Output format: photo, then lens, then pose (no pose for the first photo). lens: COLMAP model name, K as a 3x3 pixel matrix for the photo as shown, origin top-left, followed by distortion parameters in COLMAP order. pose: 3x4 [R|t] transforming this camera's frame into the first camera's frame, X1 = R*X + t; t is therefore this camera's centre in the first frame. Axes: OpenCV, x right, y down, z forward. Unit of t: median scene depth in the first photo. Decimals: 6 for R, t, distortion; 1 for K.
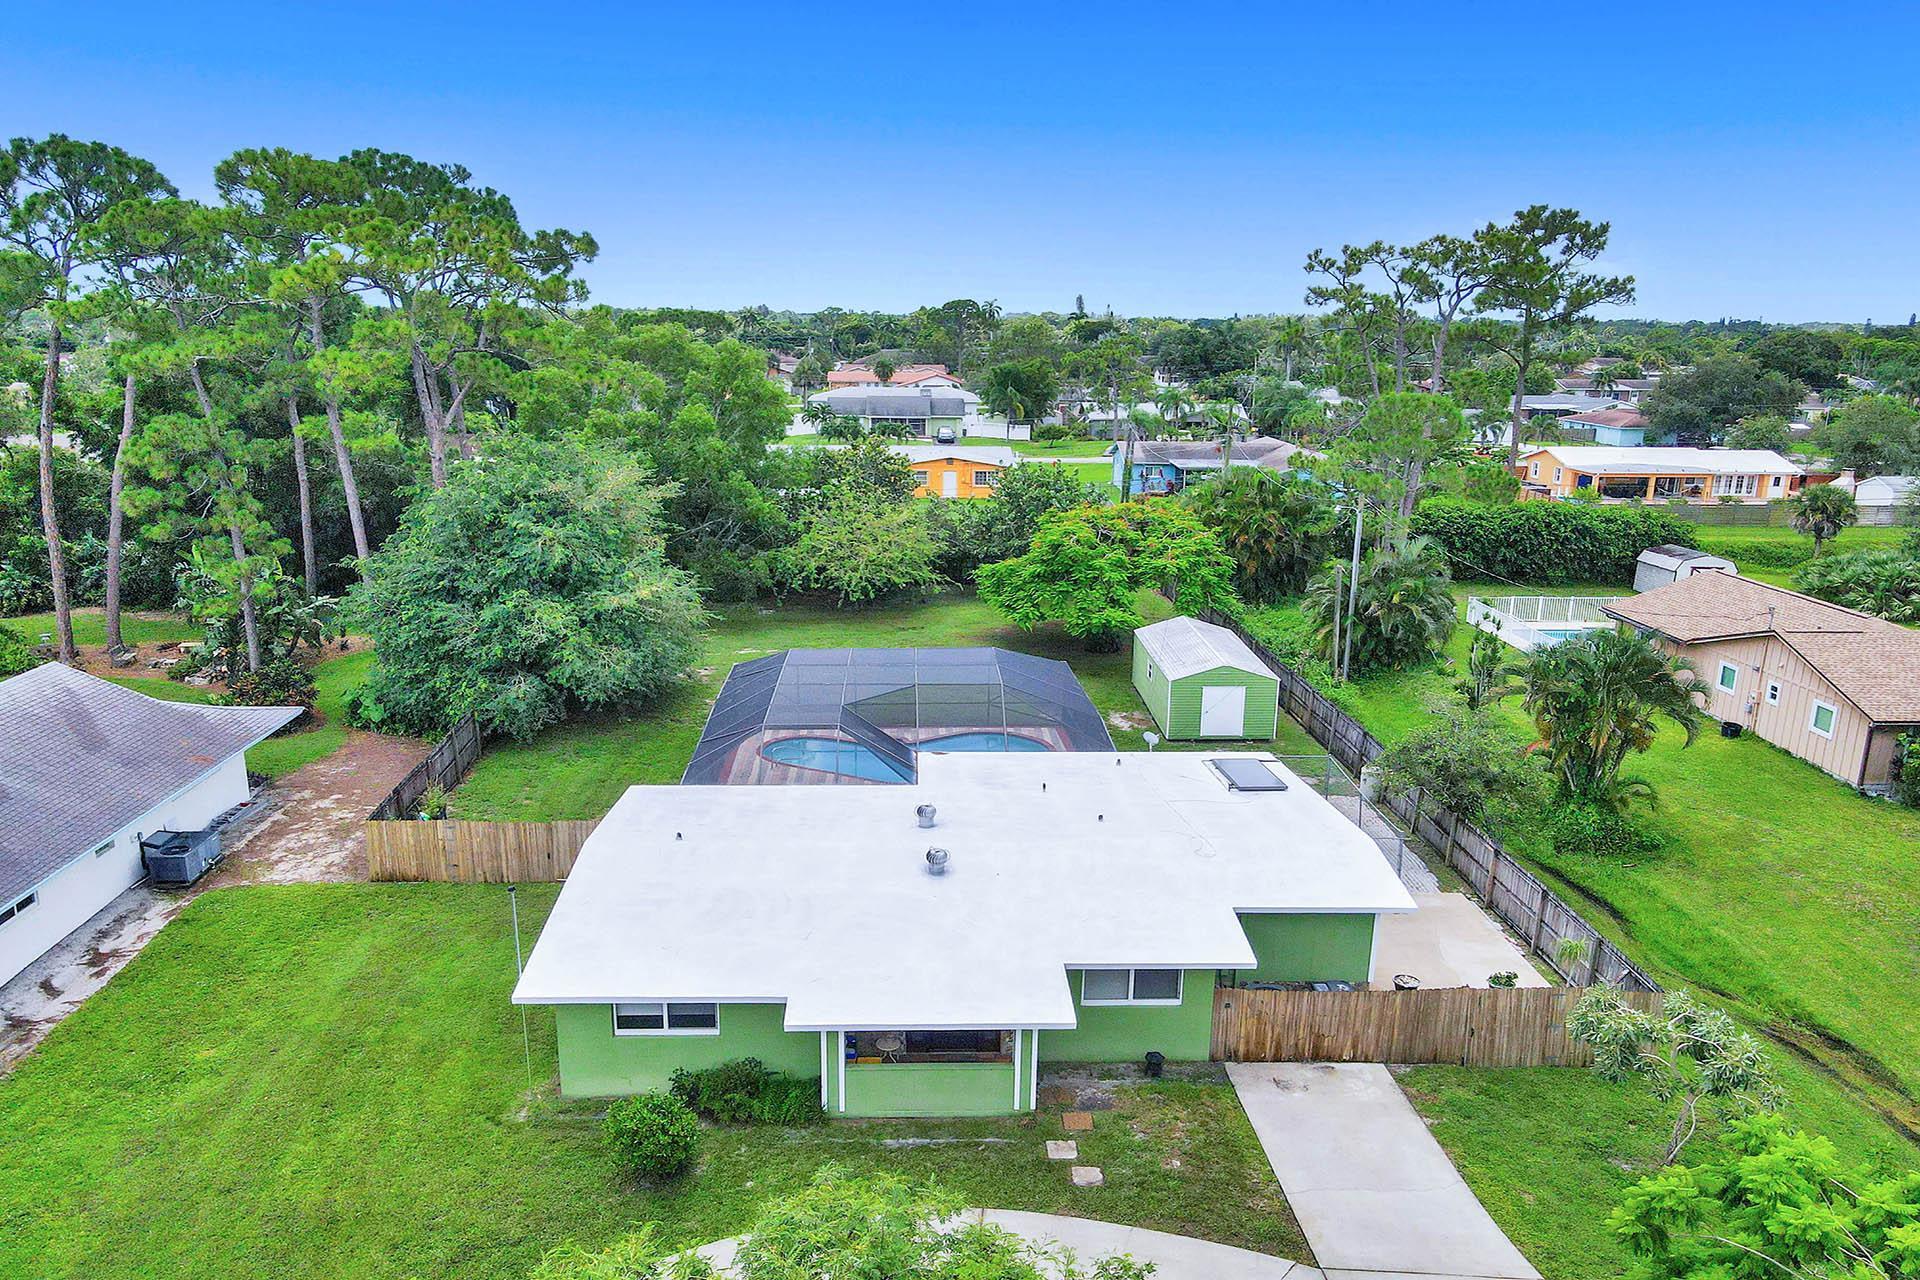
lens RADIAL K [[1309.6, 0, 960.0], [0, 1309.6, 640.0], [0, 0, 1]] dist [0.003150, 0.029809]
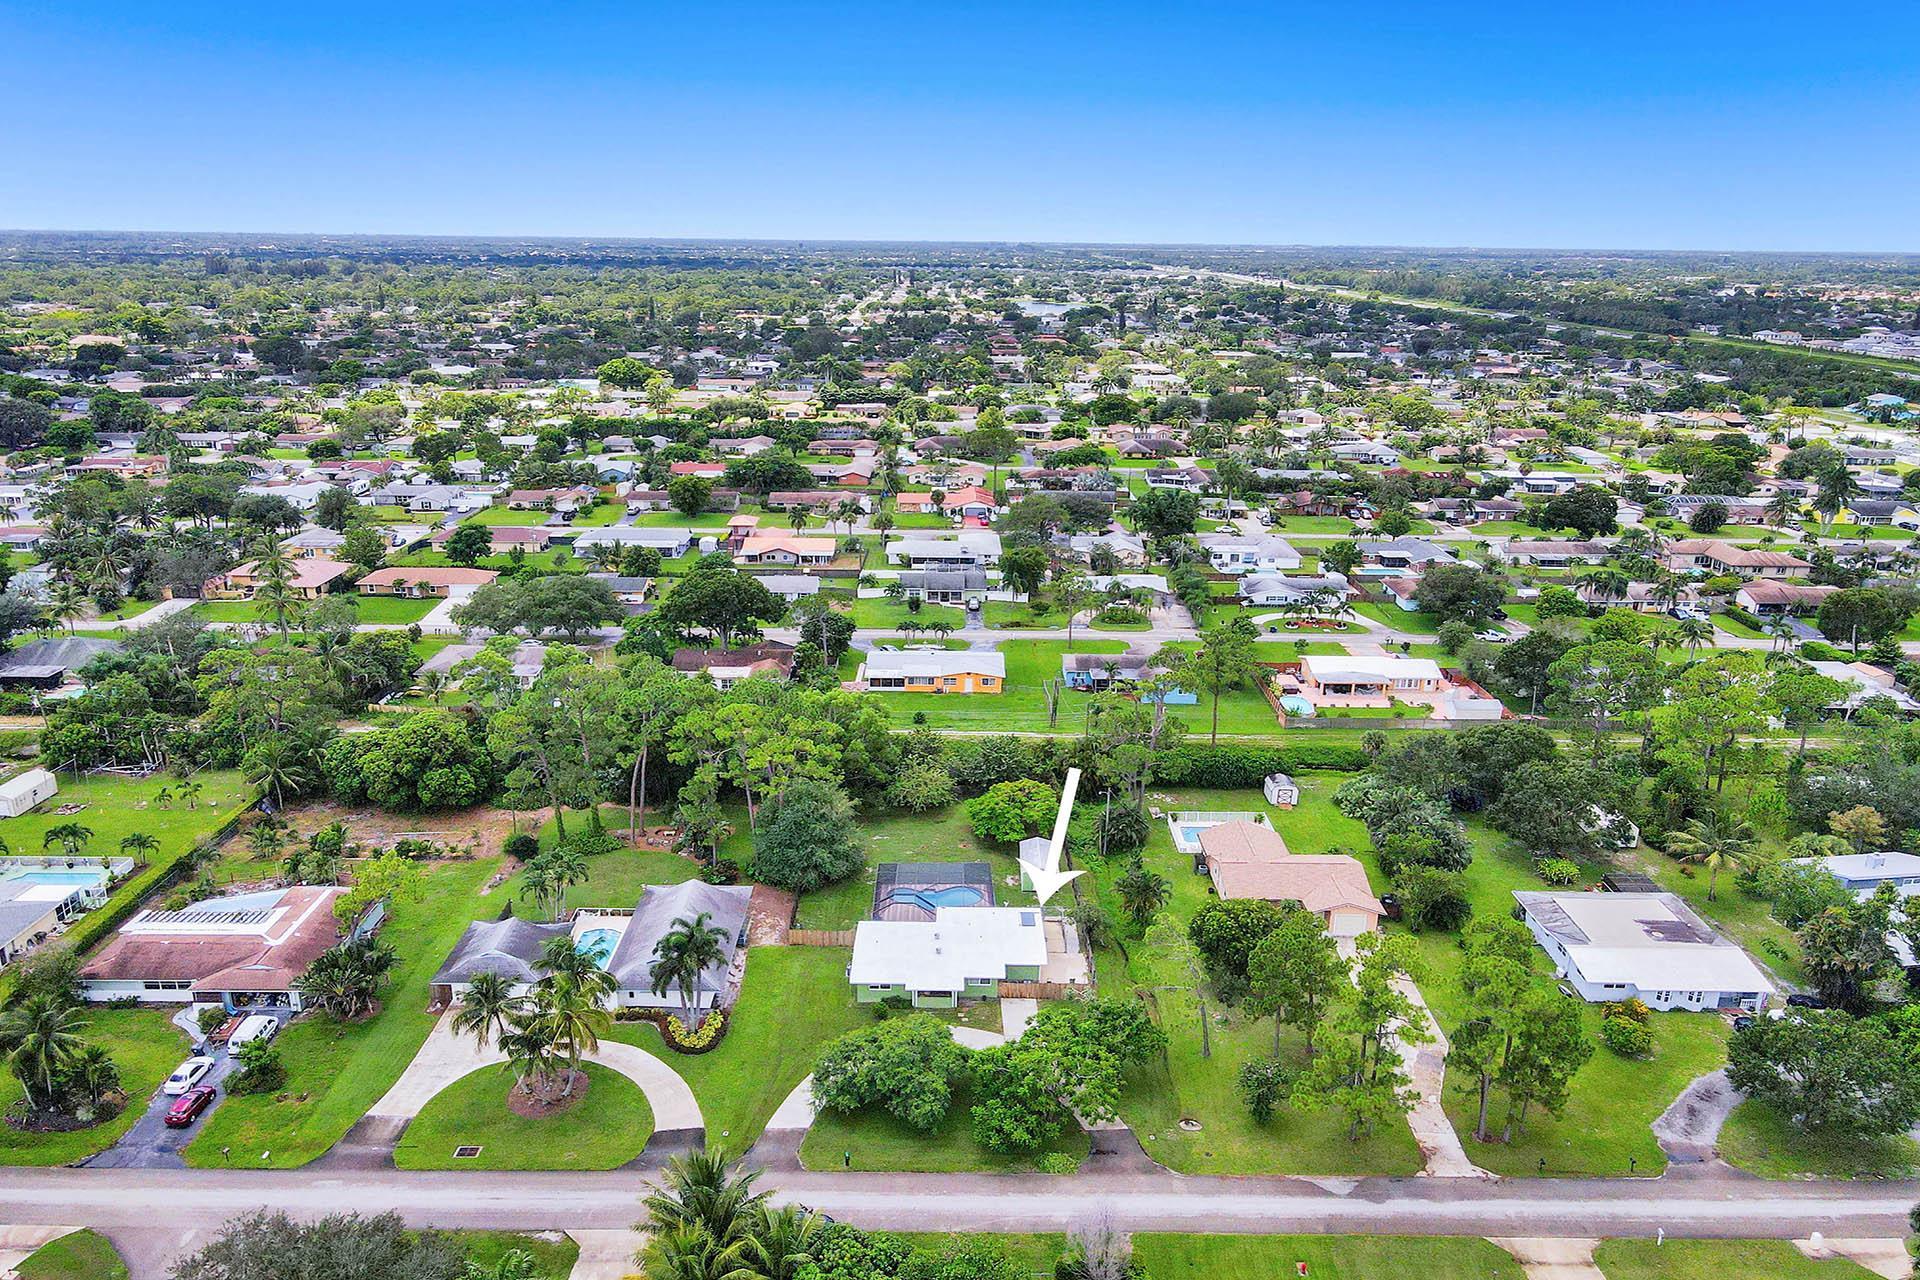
lens RADIAL K [[1326.2, 0, 960.0], [0, 1326.2, 640.0], [0, 0, 1]] dist [-0.005705, 0.000919]
pose [[0.998948, 0.008838, -0.044990, 0.180755], [-0.006200, 0.998272, 0.058430, -0.828375], [0.045429, -0.058089, 0.997277, -2.458806]]
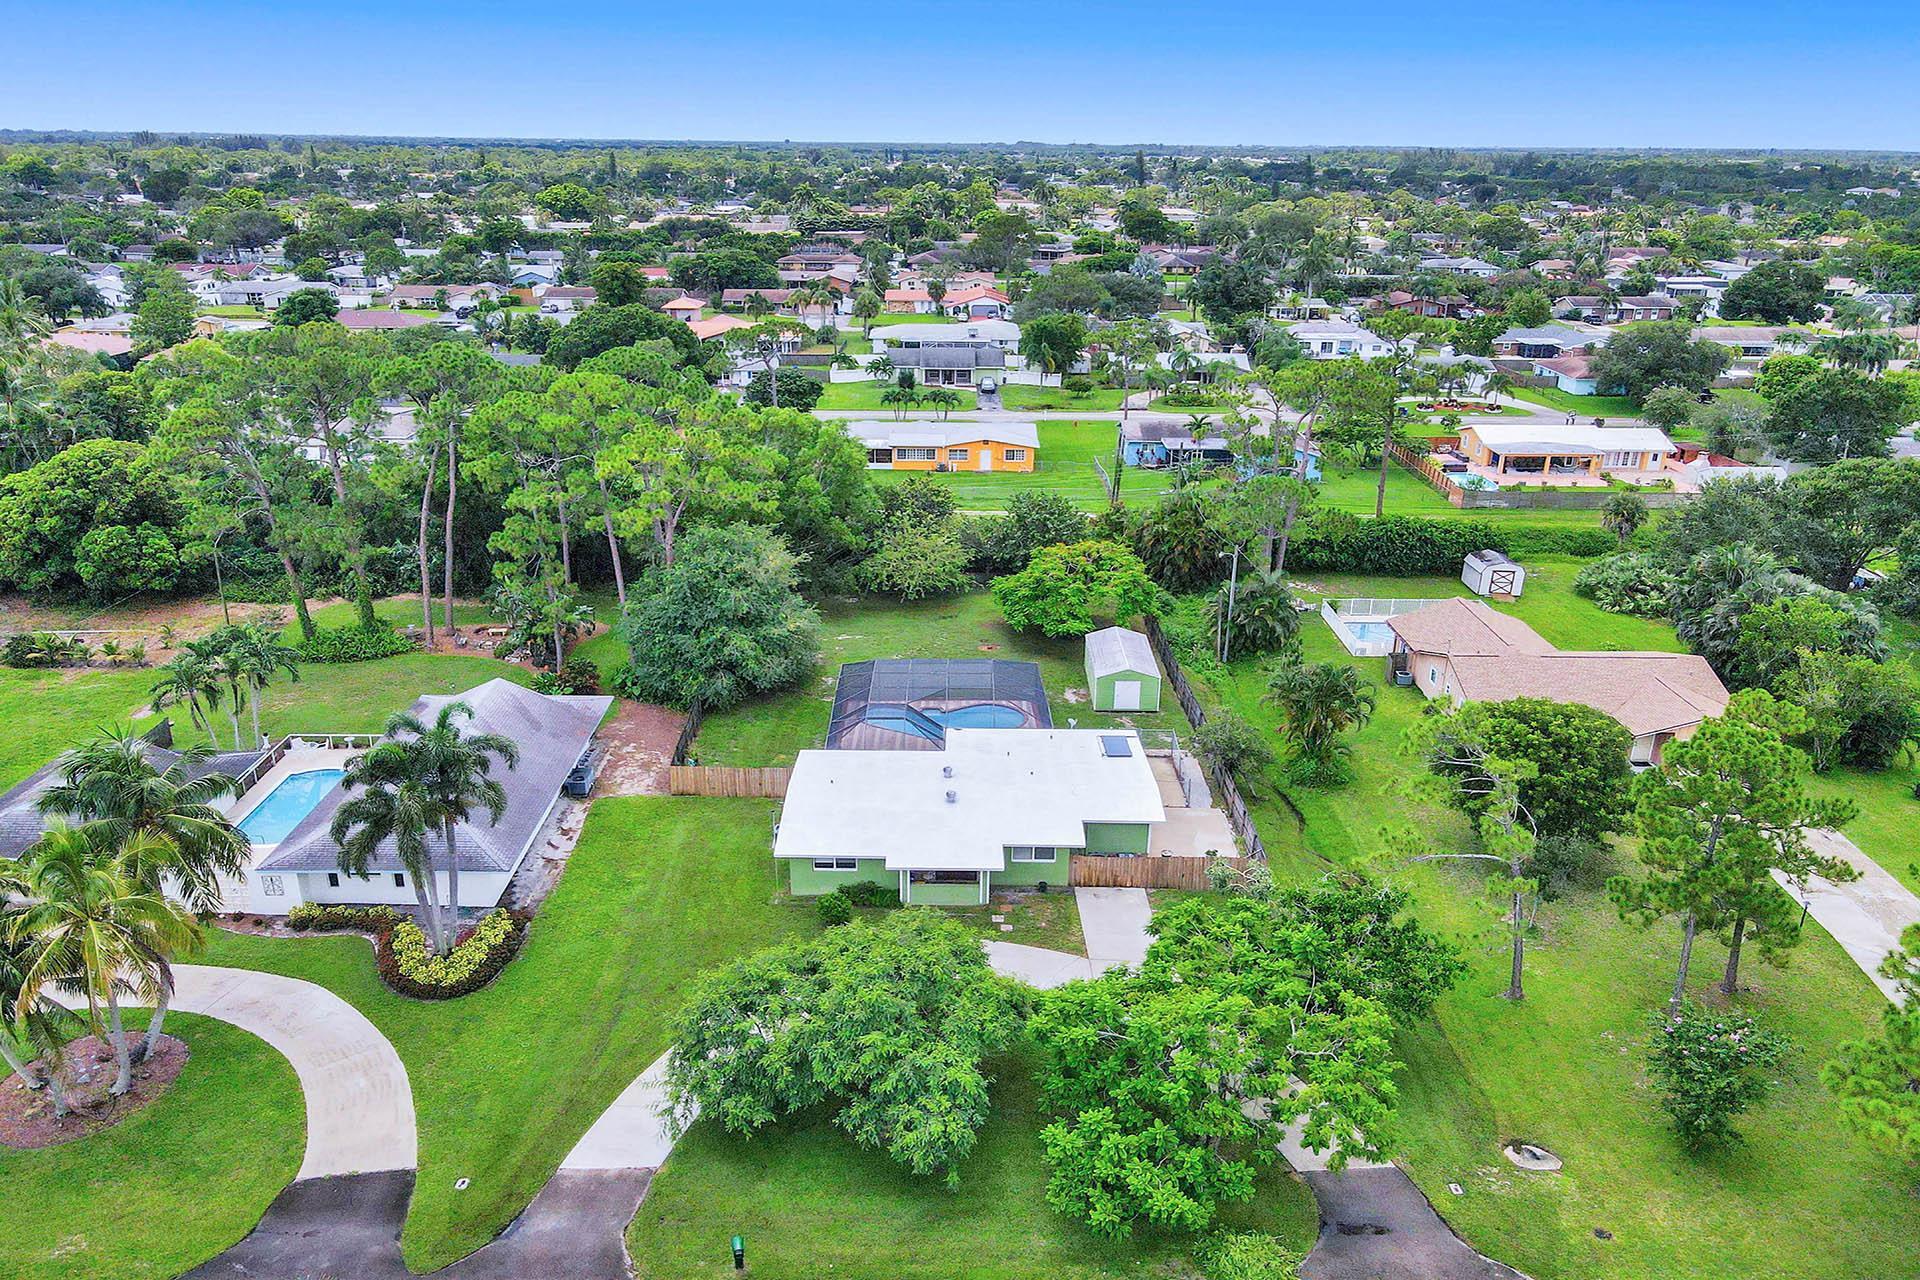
lens RADIAL K [[1347.6, 0, 968.5], [0, 1347.6, 669.6], [0, 0, 1]] dist [0.003148, 0.005285]
pose [[0.999323, 0.011154, -0.035049, 0.066675], [-0.006409, 0.991135, 0.132701, -0.257342], [0.036218, -0.132386, 0.990536, -0.909352]]
